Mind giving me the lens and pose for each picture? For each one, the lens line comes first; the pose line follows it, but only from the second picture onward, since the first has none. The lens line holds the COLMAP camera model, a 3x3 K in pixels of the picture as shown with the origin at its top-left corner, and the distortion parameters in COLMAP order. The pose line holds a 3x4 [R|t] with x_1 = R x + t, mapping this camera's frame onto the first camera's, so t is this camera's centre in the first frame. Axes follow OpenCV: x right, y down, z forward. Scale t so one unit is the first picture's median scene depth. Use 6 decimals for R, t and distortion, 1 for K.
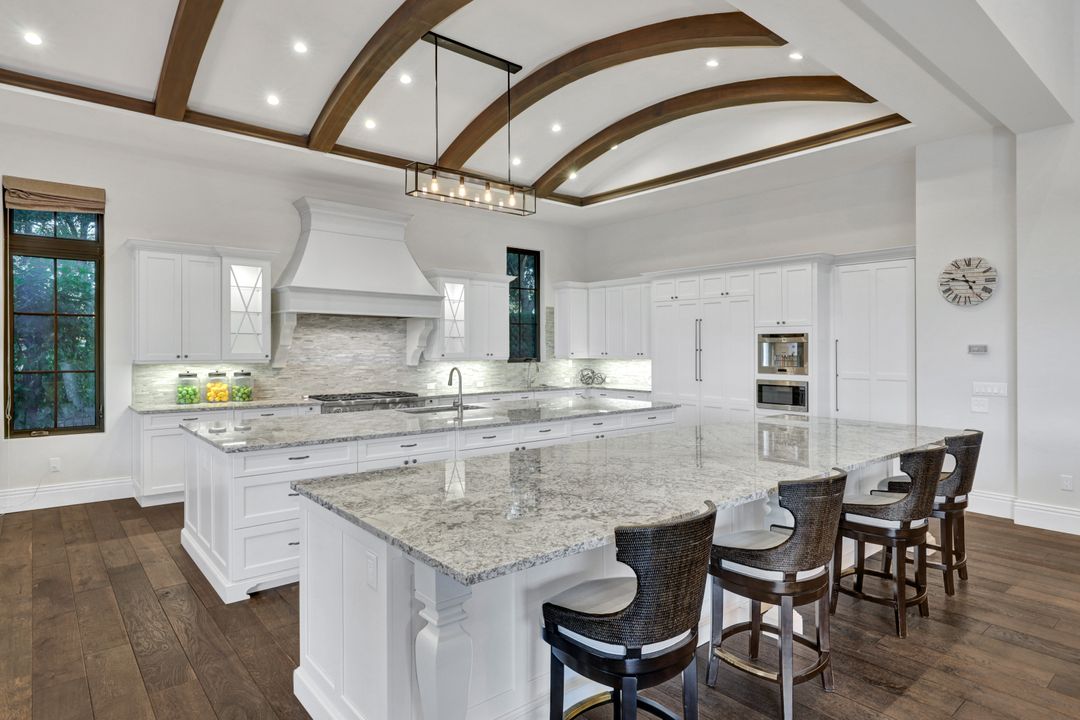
lens RADIAL K [[602.0, 0, 545.3], [0, 602.0, 346.7], [0, 0, 1]] dist [-0.003343, -0.000645]
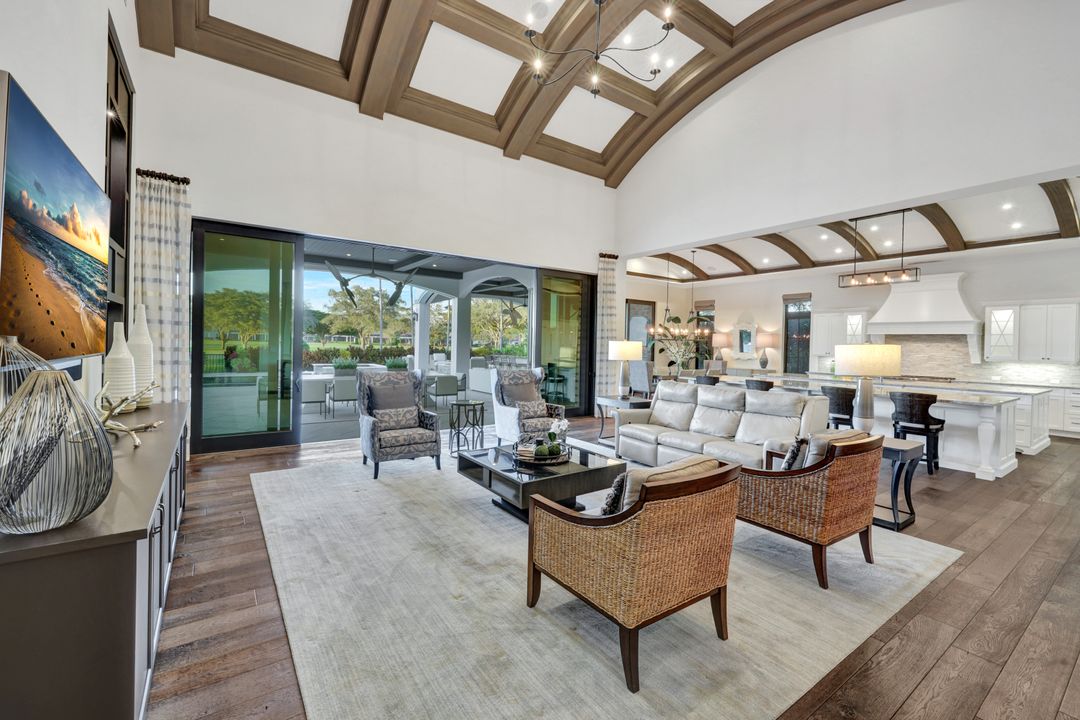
lens RADIAL K [[443.6, 0, 539.3], [0, 443.6, 353.4], [0, 0, 1]] dist [-0.002094, -0.000187]
pose [[-0.106334, 0.016993, -0.994185, 1.187030], [-0.016269, 0.999690, 0.018828, 0.001232], [0.994197, 0.018176, -0.106025, -0.026314]]
